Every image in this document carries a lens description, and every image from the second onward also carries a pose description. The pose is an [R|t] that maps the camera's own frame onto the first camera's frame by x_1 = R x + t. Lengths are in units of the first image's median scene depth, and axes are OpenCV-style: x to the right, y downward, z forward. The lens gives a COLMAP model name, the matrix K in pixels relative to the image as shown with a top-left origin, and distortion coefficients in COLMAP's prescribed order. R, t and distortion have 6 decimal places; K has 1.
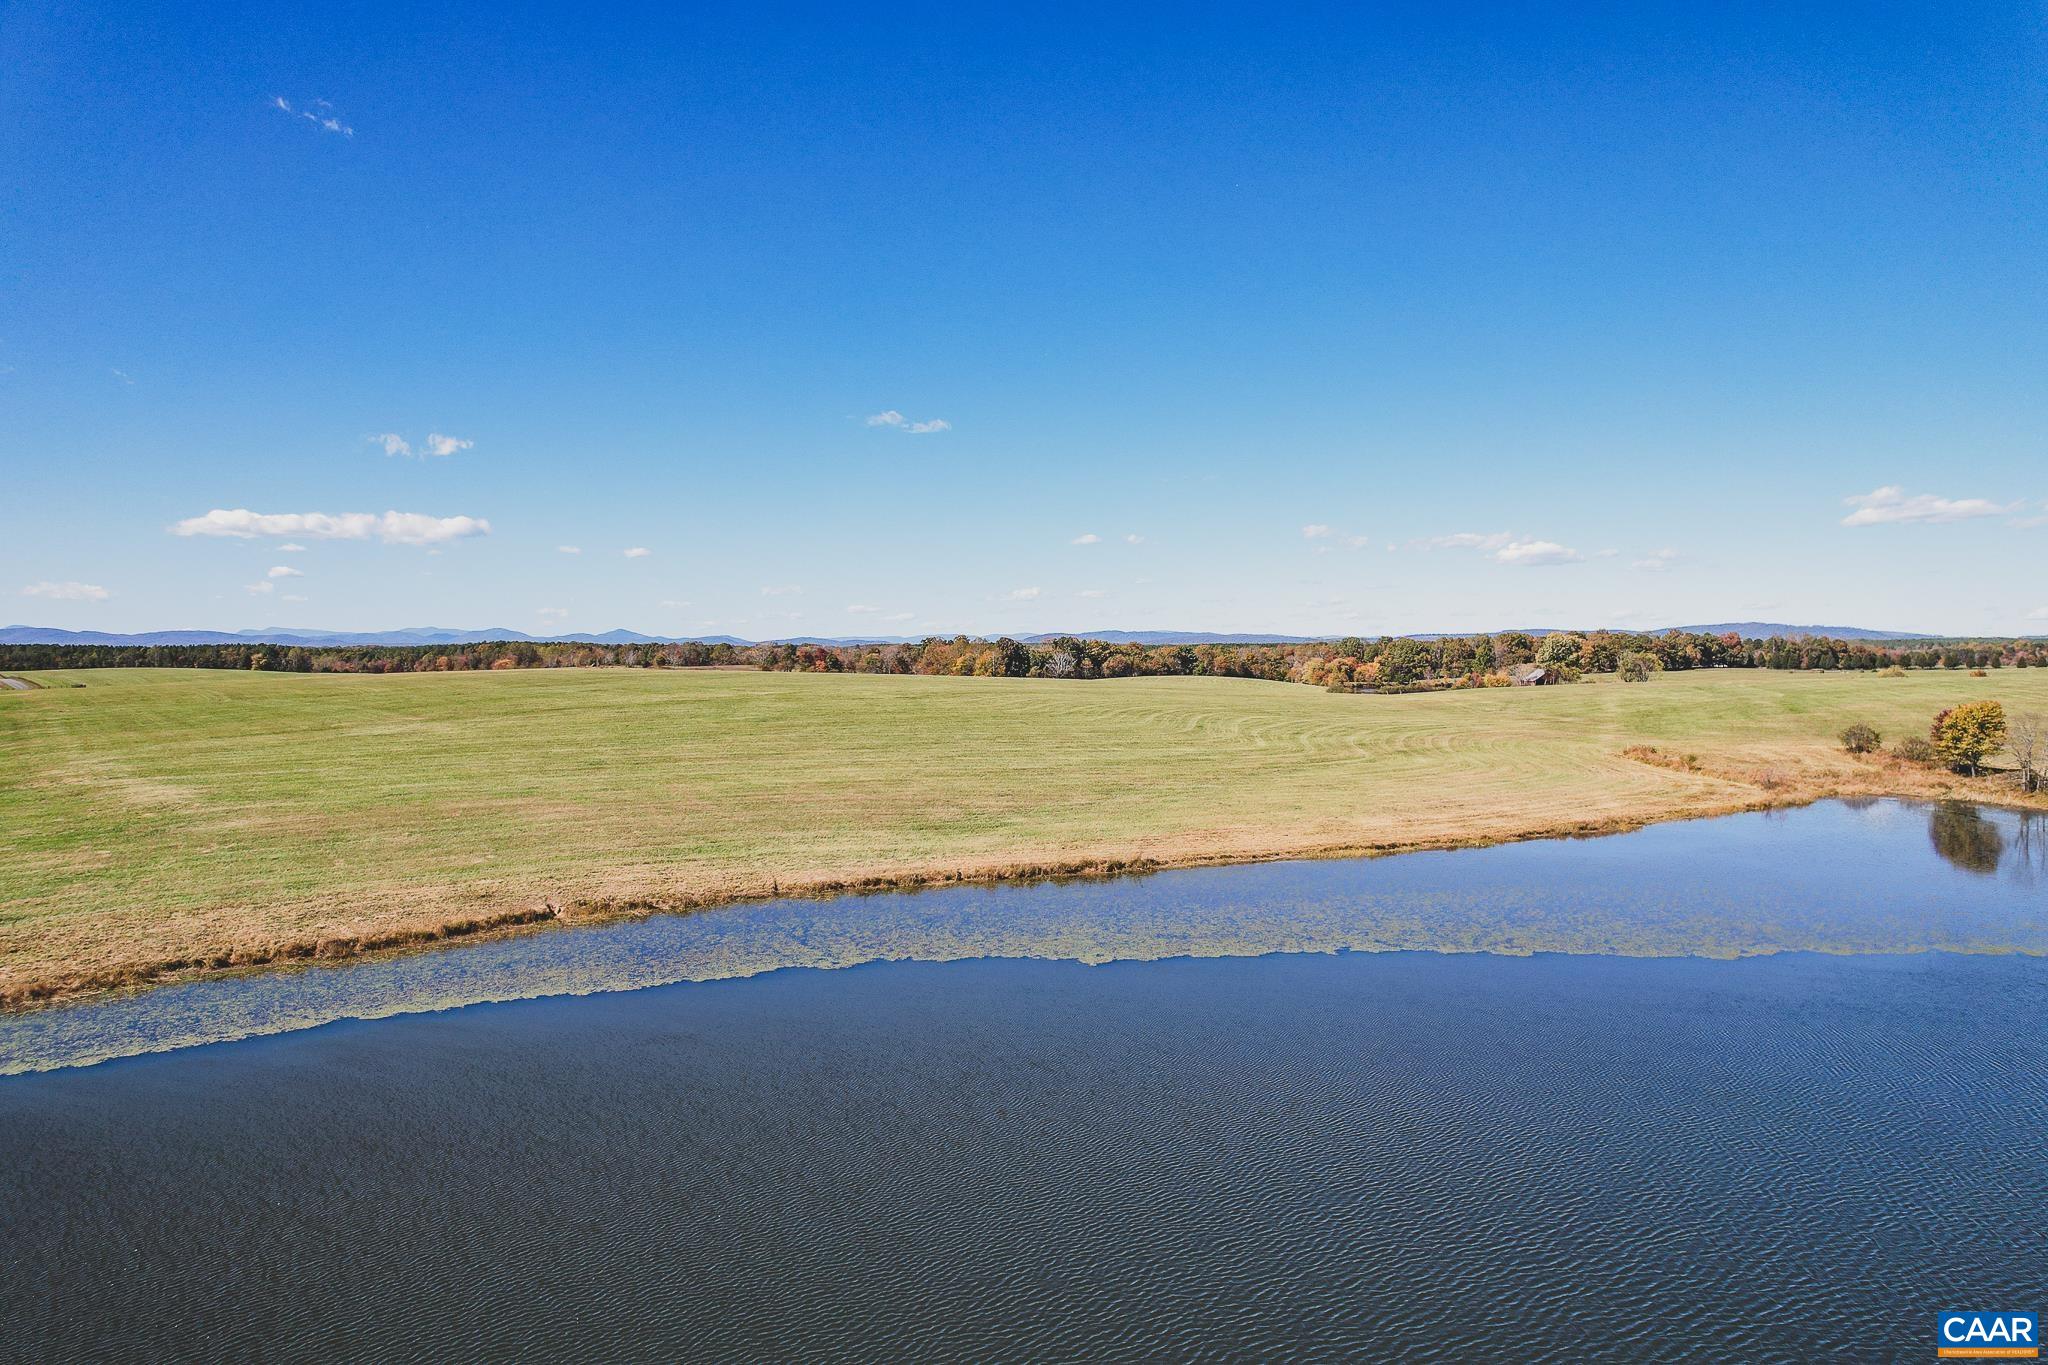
lens RADIAL K [[1305.3, 0, 1024.1], [0, 1305.3, 709.4], [0, 0, 1]] dist [-0.077562, 0.063335]
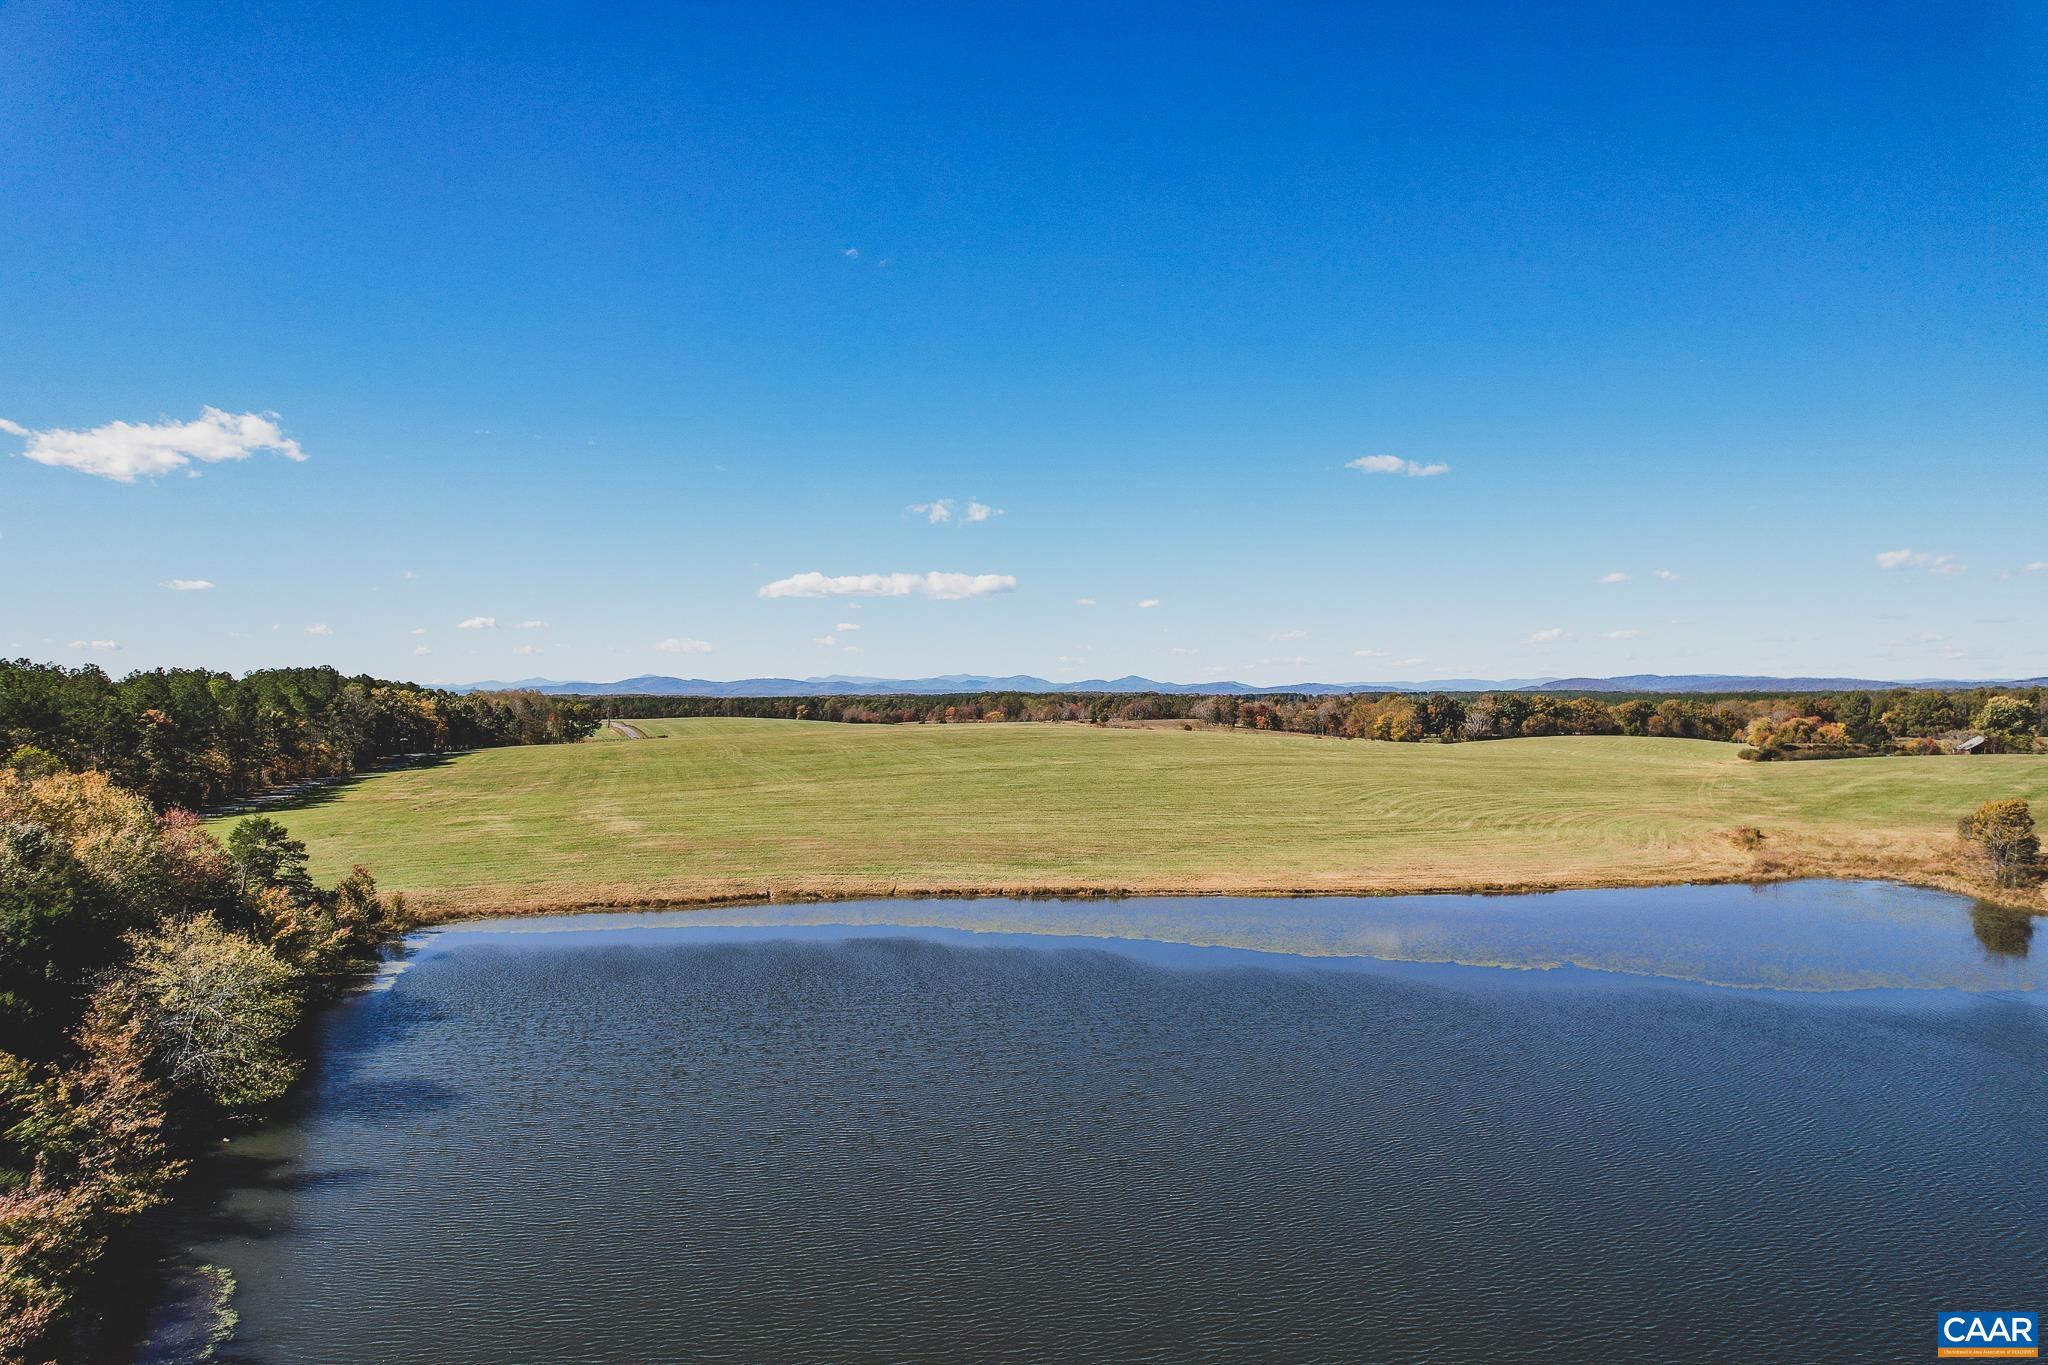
lens RADIAL K [[1305.3, 0, 1024.1], [0, 1305.3, 709.4], [0, 0, 1]] dist [-0.077562, 0.063335]
pose [[0.926308, 0.003122, -0.376755, 0.077749], [-0.016253, 0.999366, -0.031679, -0.007219], [0.376417, 0.035468, 0.925771, -0.072645]]
